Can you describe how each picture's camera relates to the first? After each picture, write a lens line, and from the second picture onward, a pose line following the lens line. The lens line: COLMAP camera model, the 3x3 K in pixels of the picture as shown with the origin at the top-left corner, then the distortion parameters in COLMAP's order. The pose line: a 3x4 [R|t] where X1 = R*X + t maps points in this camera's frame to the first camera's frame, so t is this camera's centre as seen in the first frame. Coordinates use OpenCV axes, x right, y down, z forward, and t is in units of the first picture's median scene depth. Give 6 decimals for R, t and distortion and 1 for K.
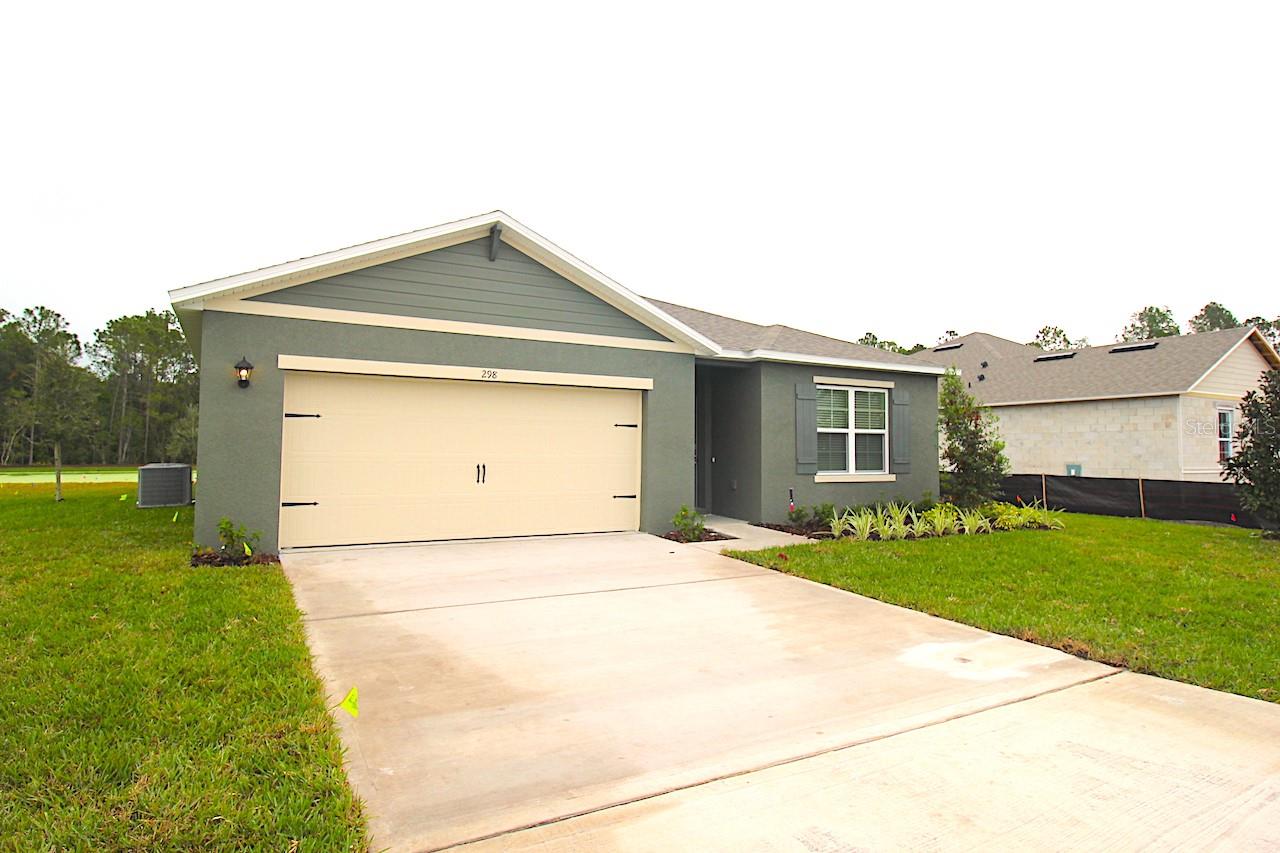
lens RADIAL K [[731.4, 0, 637.1], [0, 731.4, 425.1], [0, 0, 1]] dist [-0.005727, -0.001297]
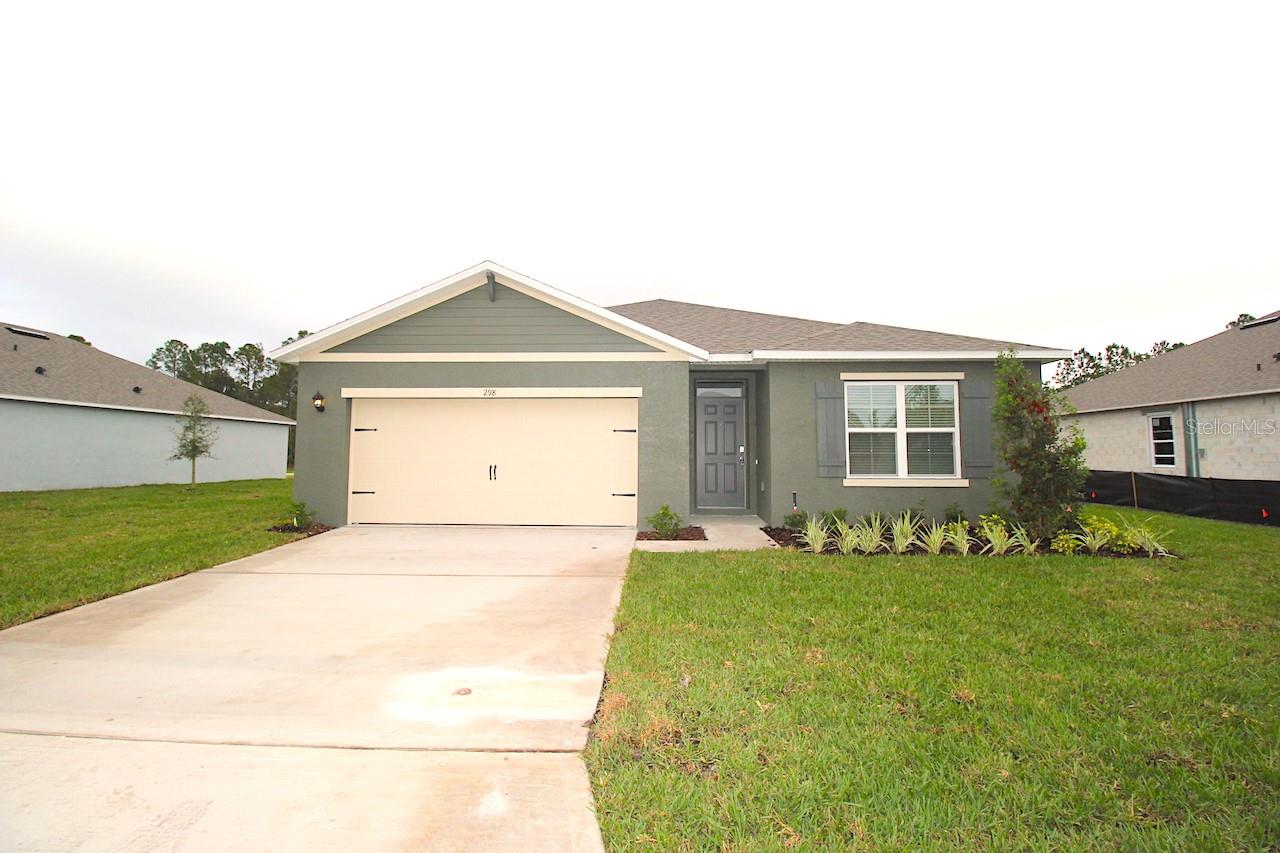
lens RADIAL K [[598.4, 0, 640.1], [0, 598.4, 421.5], [0, 0, 1]] dist [-0.011856, -0.006213]
pose [[0.849457, -0.033418, -0.526598, 0.481468], [0.023158, 0.999392, -0.026065, 0.010639], [0.527149, 0.009946, 0.849714, 0.239866]]
